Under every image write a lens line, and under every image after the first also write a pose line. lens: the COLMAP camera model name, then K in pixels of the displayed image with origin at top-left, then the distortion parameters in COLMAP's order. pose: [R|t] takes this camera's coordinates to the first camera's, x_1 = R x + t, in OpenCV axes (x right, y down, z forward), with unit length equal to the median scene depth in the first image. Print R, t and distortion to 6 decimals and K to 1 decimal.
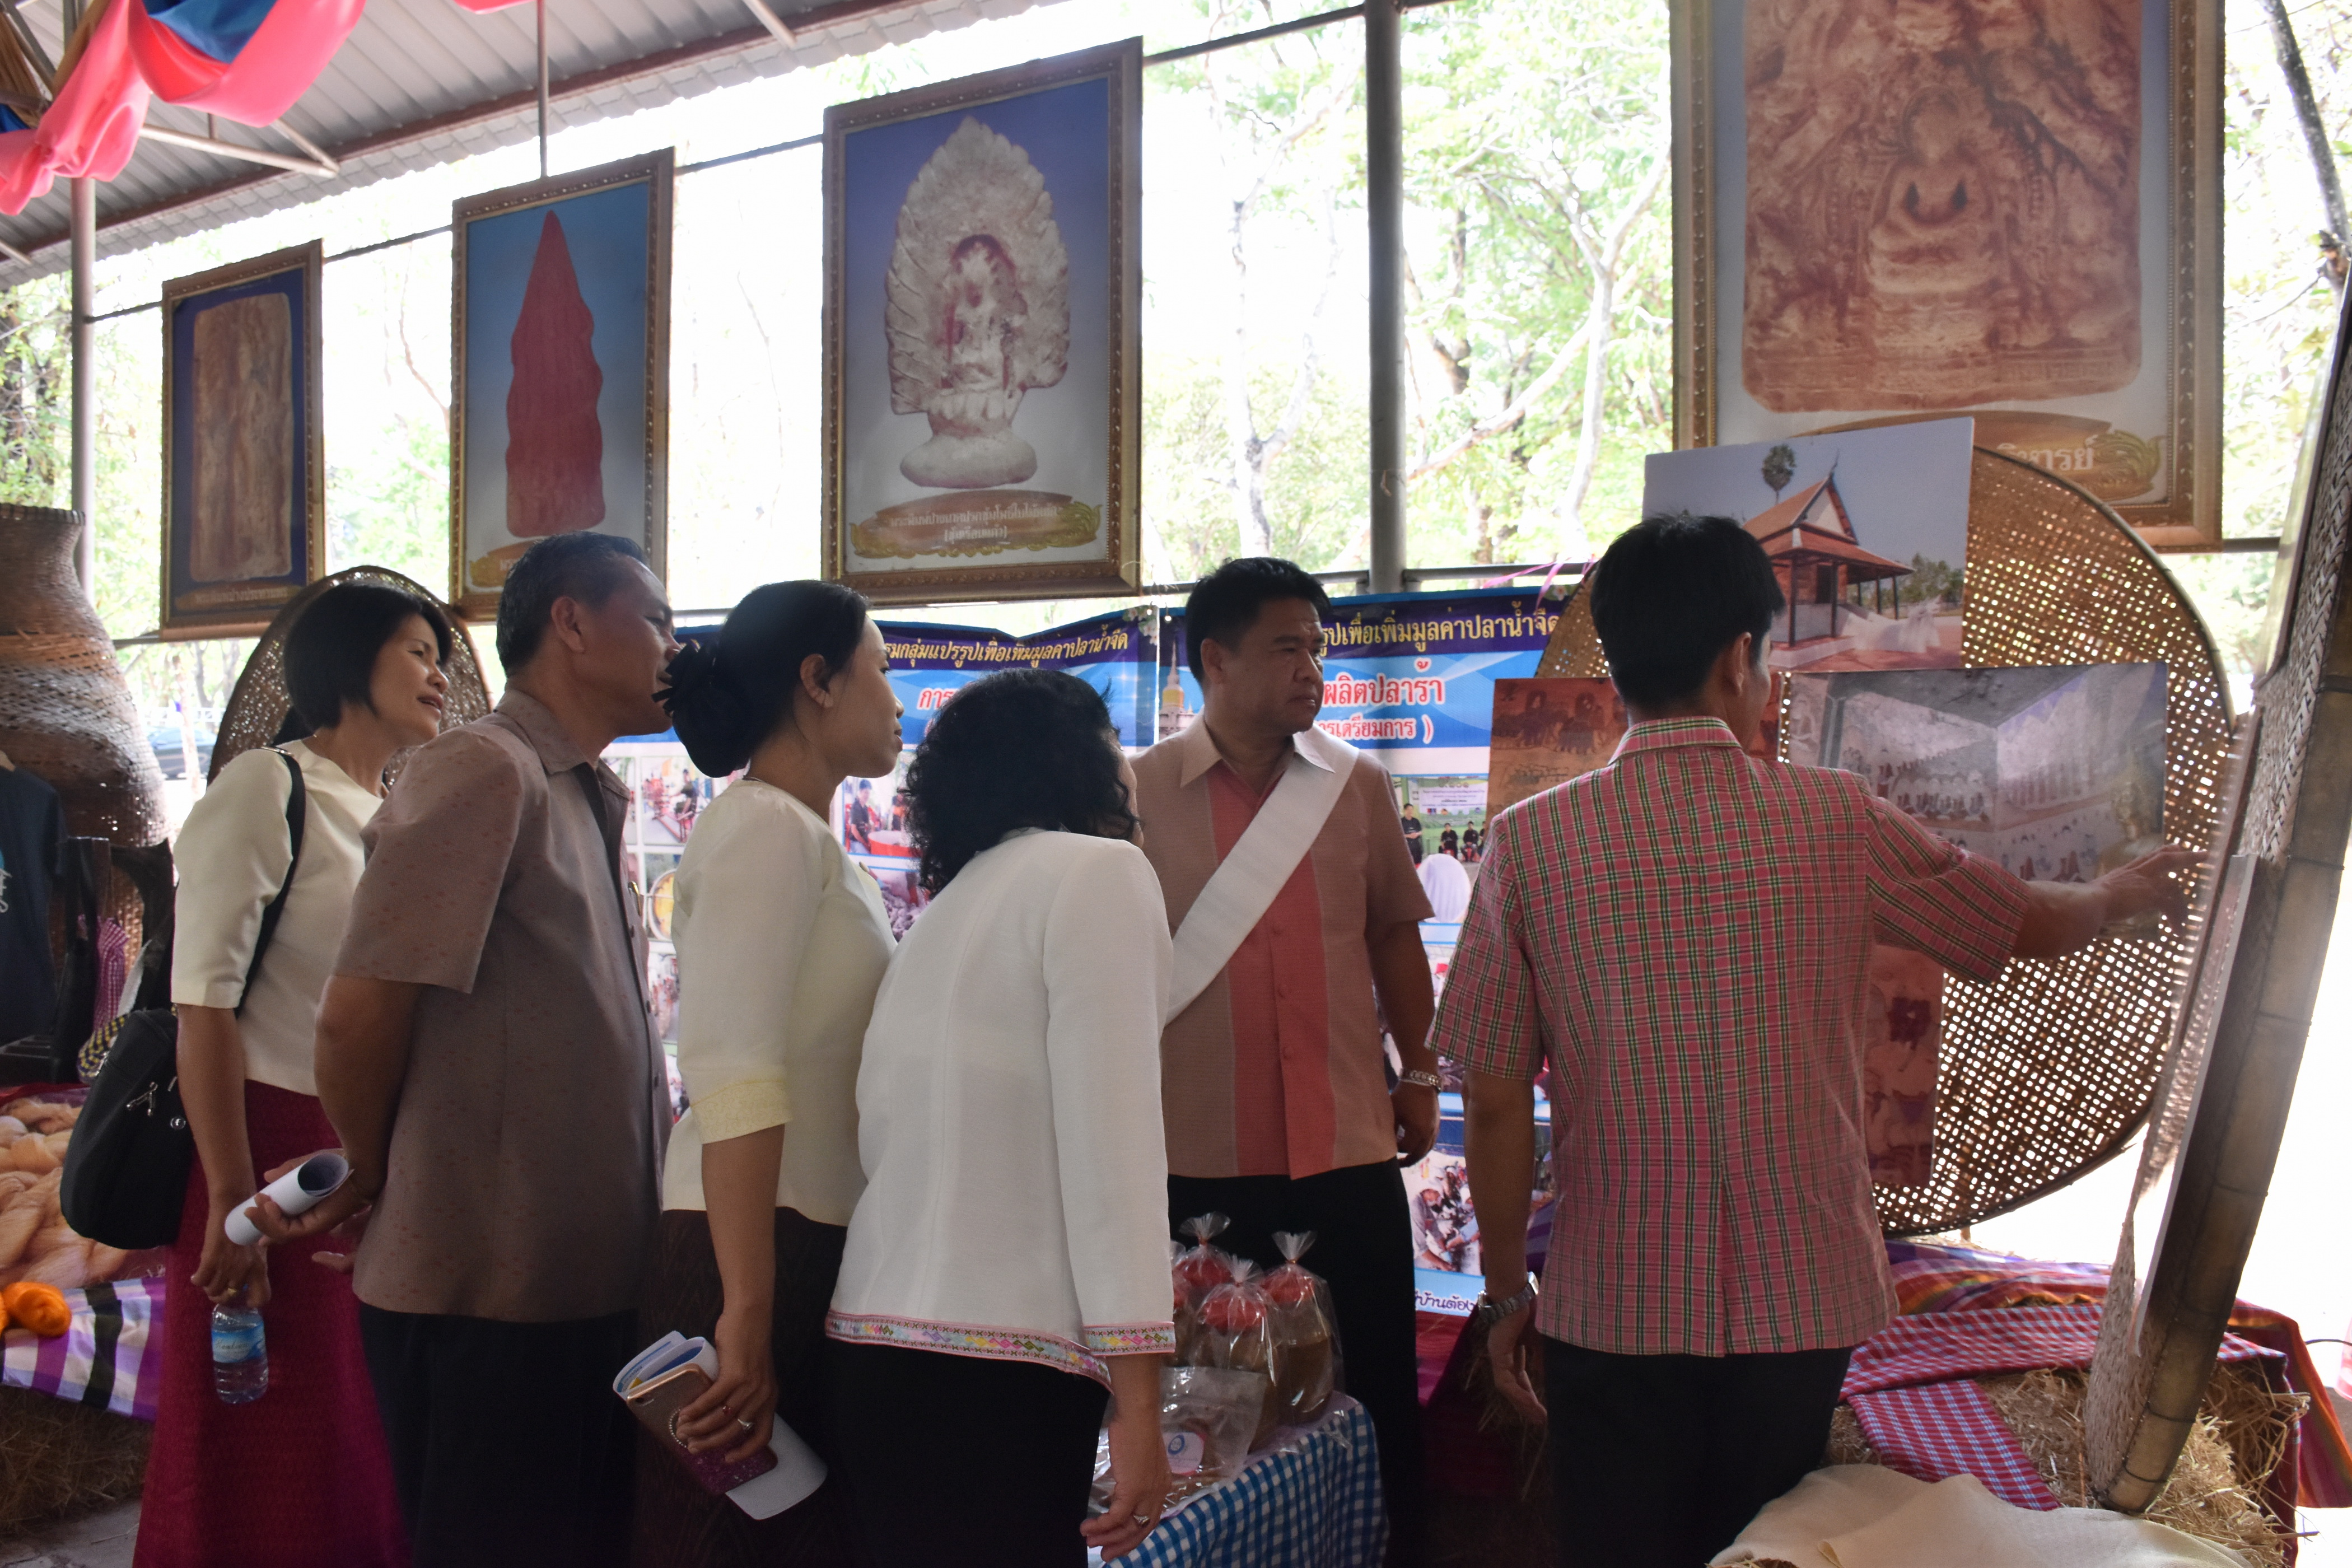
lens RADIAL K [[1855.8, 0, 1160.7], [0, 1855.8, 783.3], [0, 0, 1]] dist [-0.108829, 0.056331]
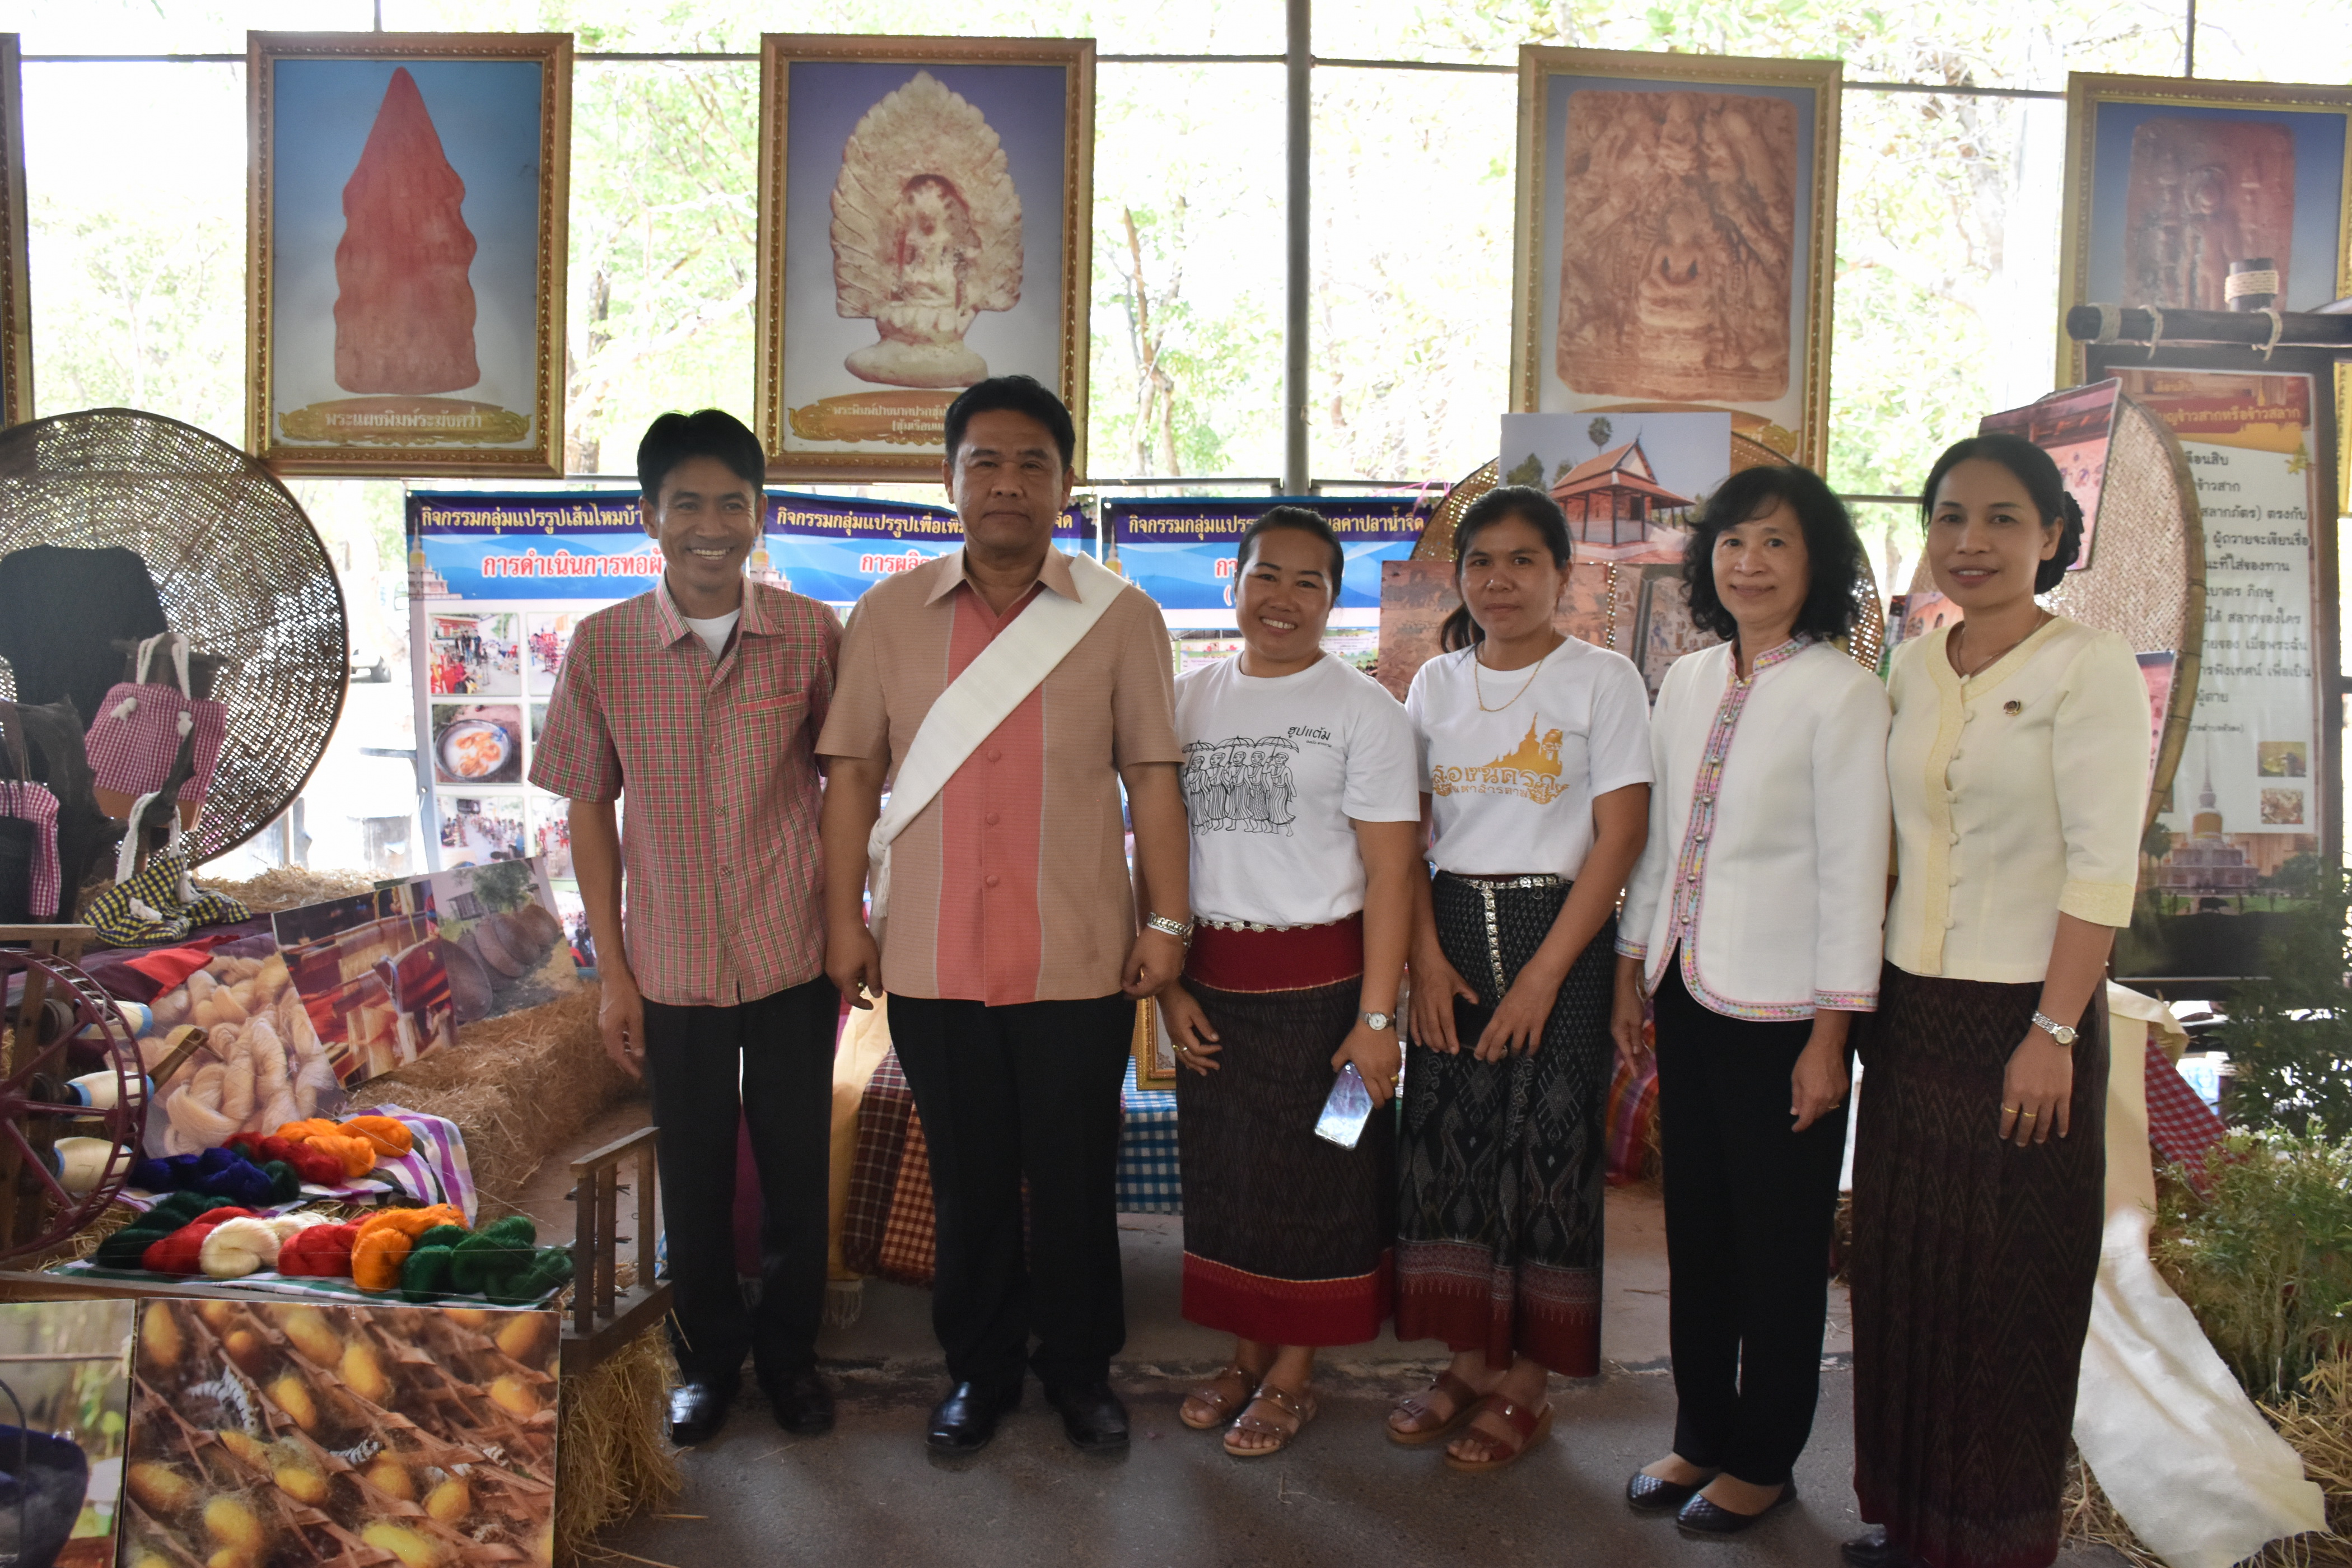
lens RADIAL K [[1855.8, 0, 1174.6], [0, 1855.8, 792.9], [0, 0, 1]] dist [-0.108829, 0.056331]
pose [[0.837174, -0.041530, 0.545358, -0.750557], [0.003066, 0.997454, 0.071250, 0.020617], [-0.546928, -0.057976, 0.835170, -0.119850]]
